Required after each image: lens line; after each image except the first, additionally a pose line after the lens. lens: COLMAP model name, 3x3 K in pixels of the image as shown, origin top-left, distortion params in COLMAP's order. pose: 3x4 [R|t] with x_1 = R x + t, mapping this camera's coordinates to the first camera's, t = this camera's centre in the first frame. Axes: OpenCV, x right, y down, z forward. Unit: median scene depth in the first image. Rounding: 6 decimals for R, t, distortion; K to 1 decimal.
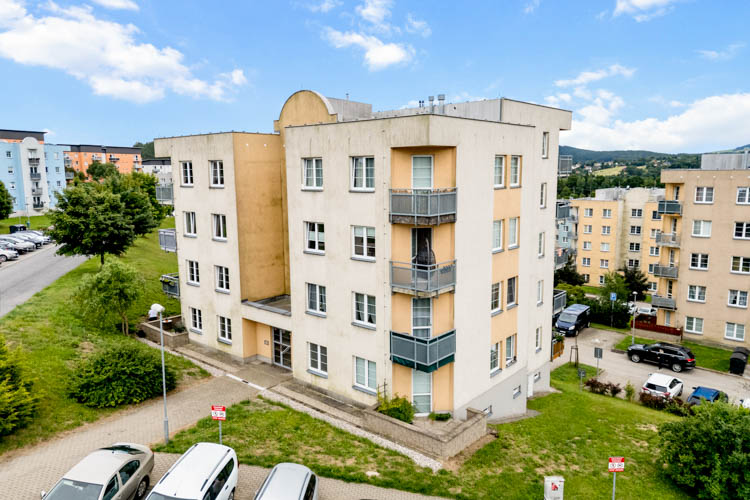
lens RADIAL K [[525.3, 0, 378.8], [0, 525.3, 248.9], [0, 0, 1]] dist [0.010287, -0.001898]
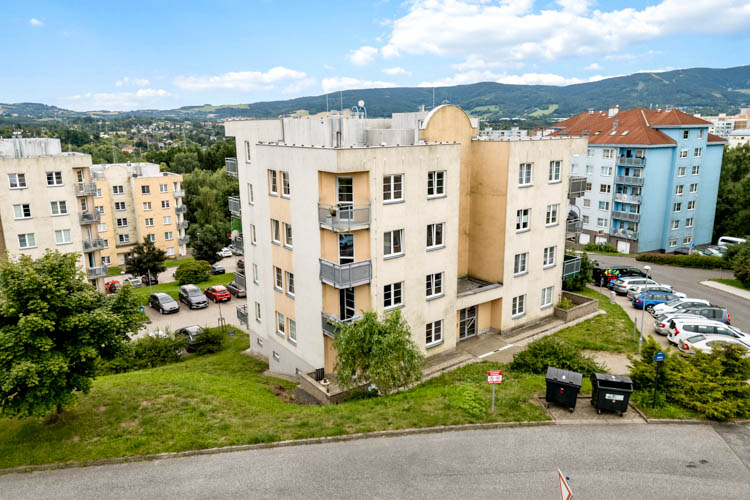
lens RADIAL K [[525.3, 0, 379.6], [0, 525.3, 254.6], [0, 0, 1]] dist [0.010287, -0.001898]
pose [[0.225722, -0.234610, 0.945520, -1.508186], [0.151934, 0.967170, 0.203711, -0.268354], [-0.962271, 0.097675, 0.253957, 0.993979]]
